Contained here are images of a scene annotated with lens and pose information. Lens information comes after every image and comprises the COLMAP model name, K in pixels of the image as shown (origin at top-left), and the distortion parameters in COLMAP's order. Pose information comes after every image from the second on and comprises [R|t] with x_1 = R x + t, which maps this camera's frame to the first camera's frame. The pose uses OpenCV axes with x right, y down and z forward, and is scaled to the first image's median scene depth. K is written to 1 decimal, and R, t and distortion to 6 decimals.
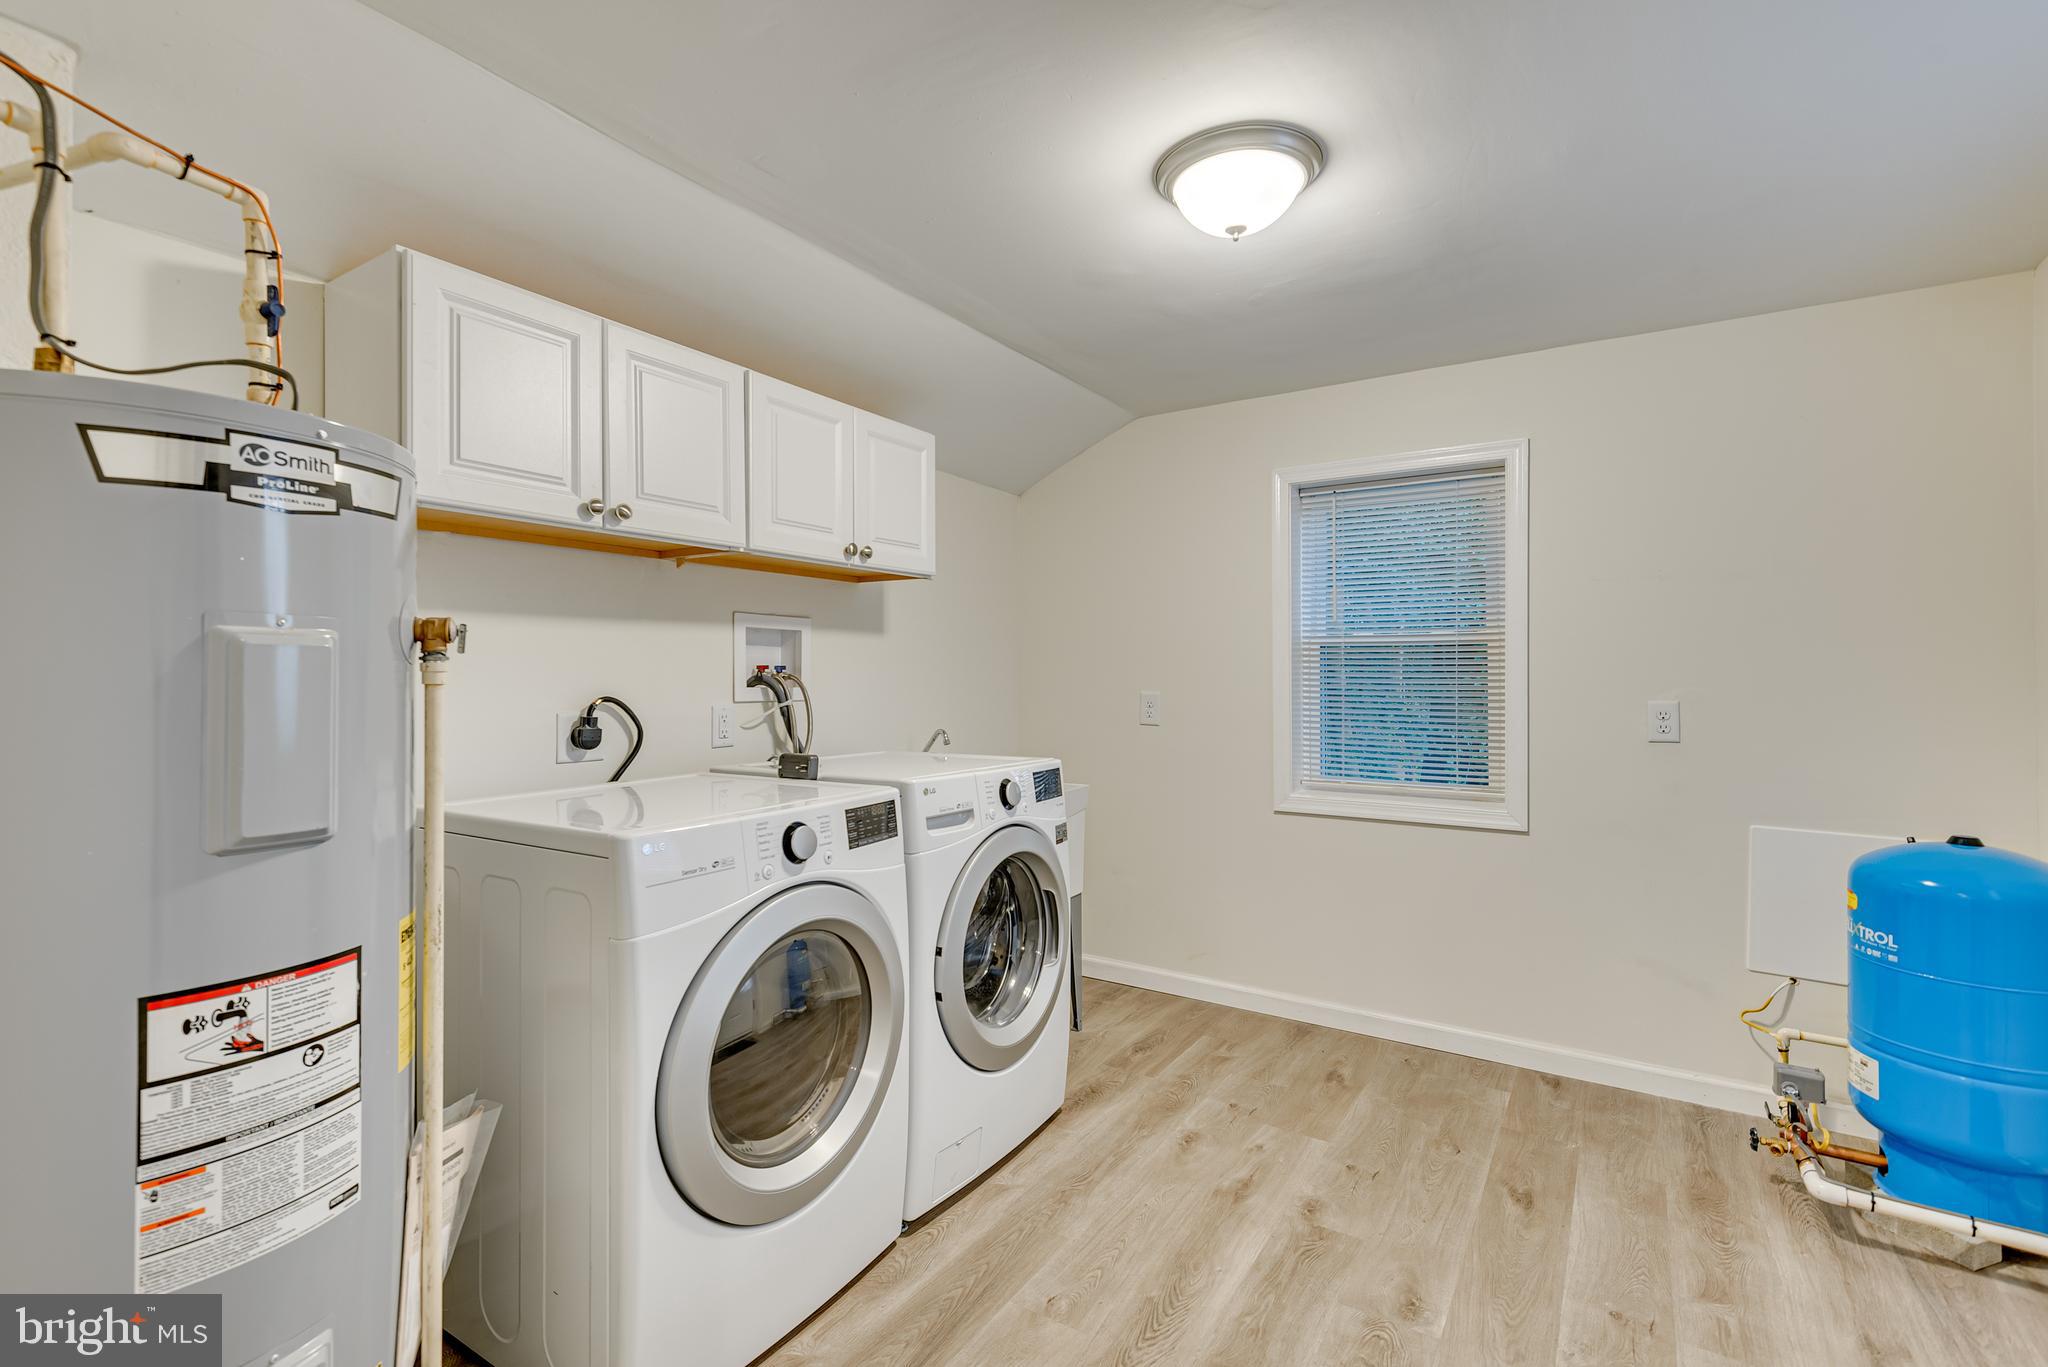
lens RADIAL K [[911.7, 0, 1018.8], [0, 911.7, 675.6], [0, 0, 1]] dist [0.033957, -0.019995]
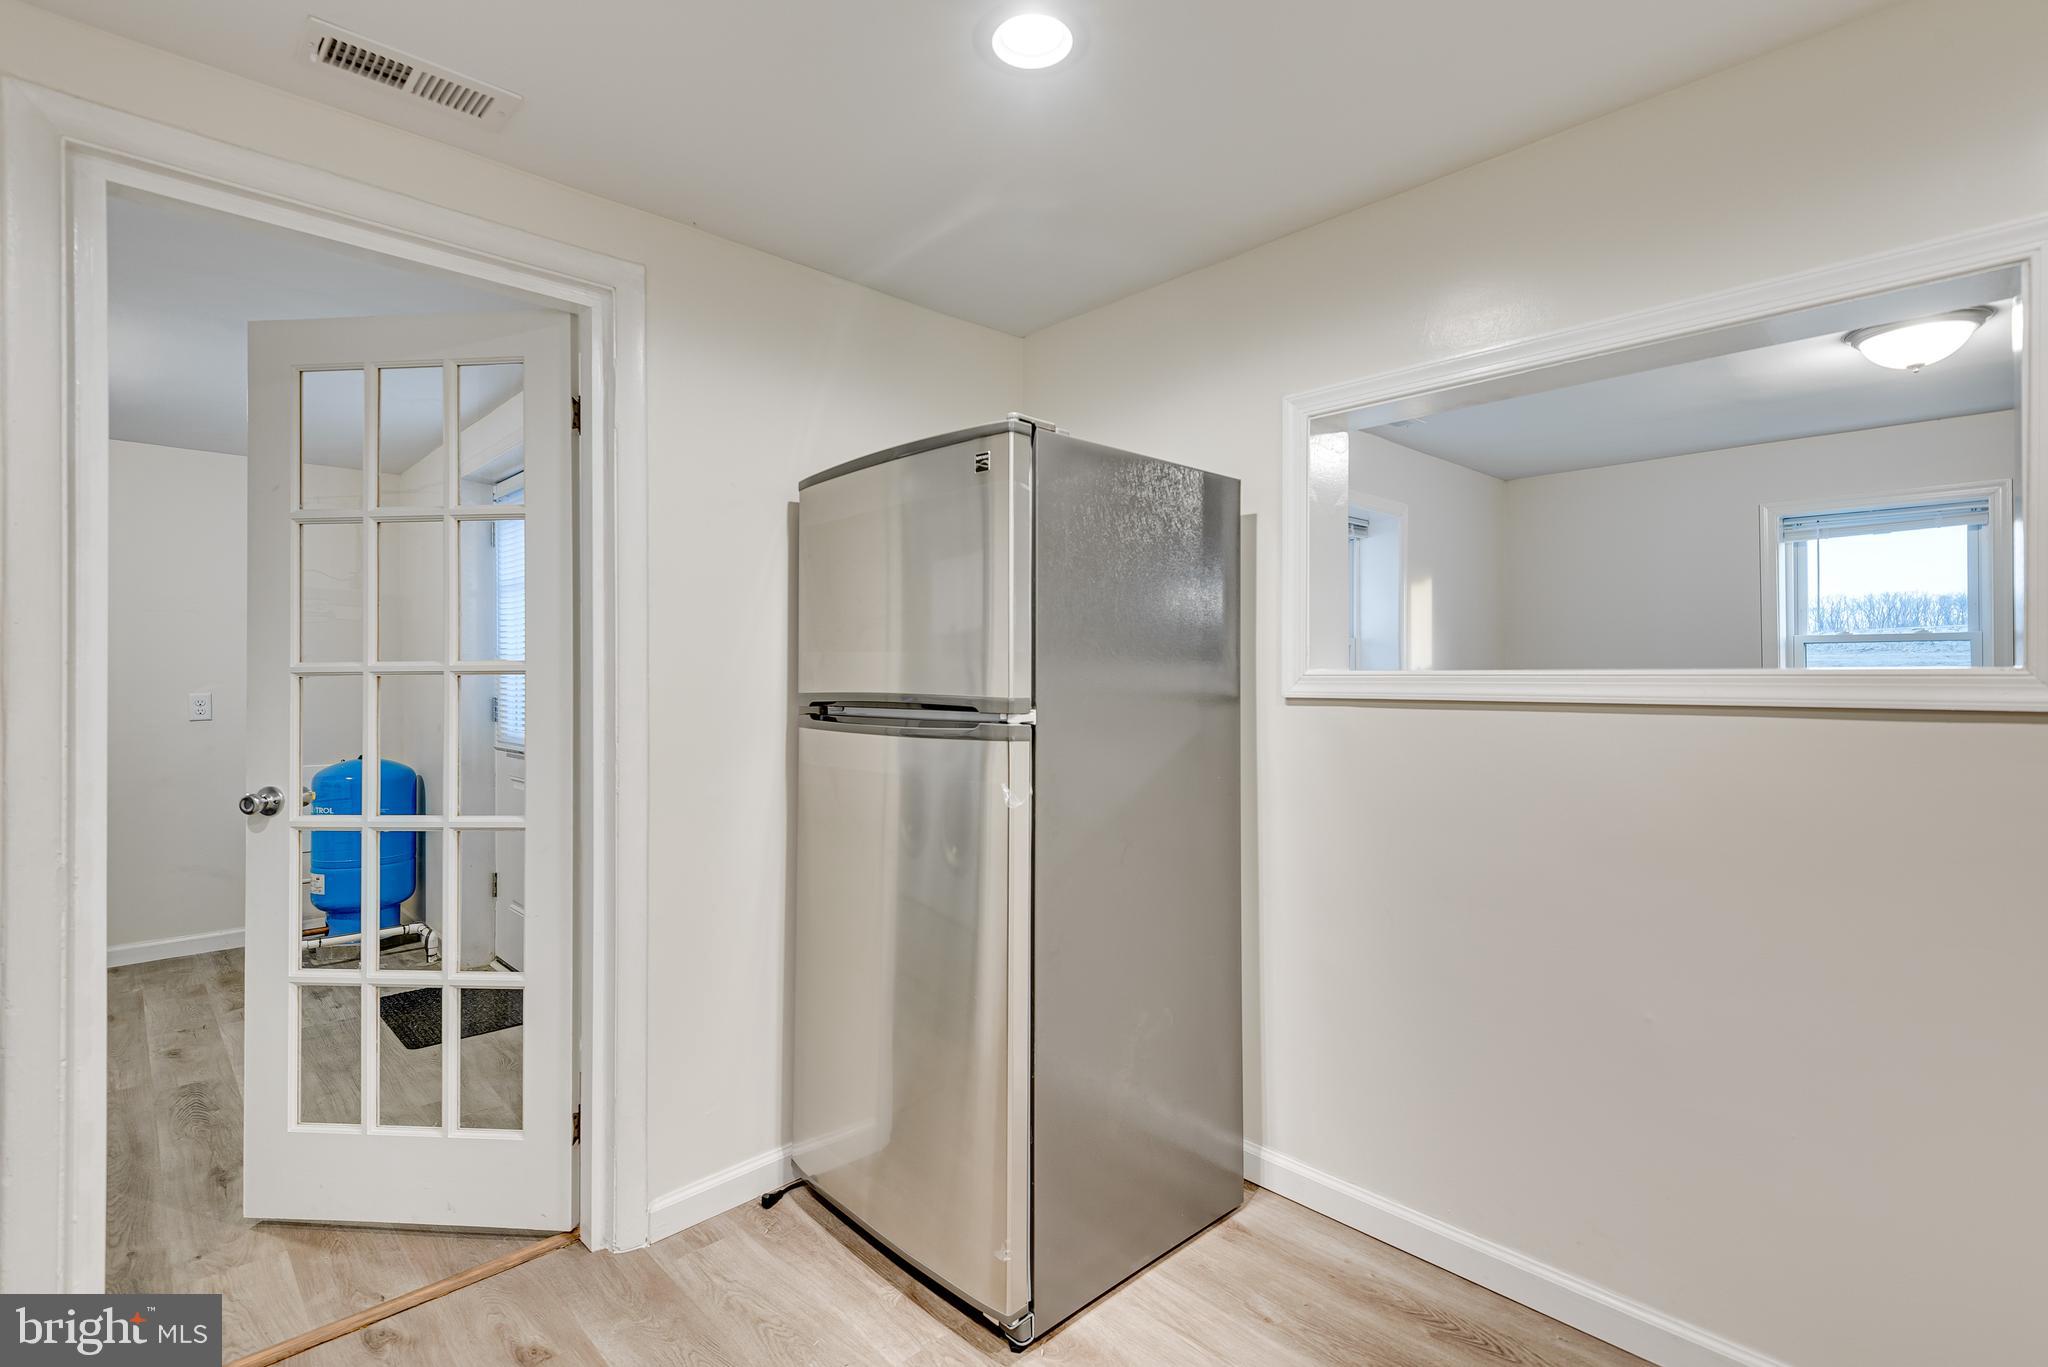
lens RADIAL K [[933.0, 0, 1030.8], [0, 933.0, 675.0], [0, 0, 1]] dist [0.033410, -0.014139]
pose [[0.238210, -0.002575, 0.971210, -0.550476], [0.004890, 0.999987, 0.001452, 0.003137], [-0.971201, 0.004404, 0.238219, -0.781123]]
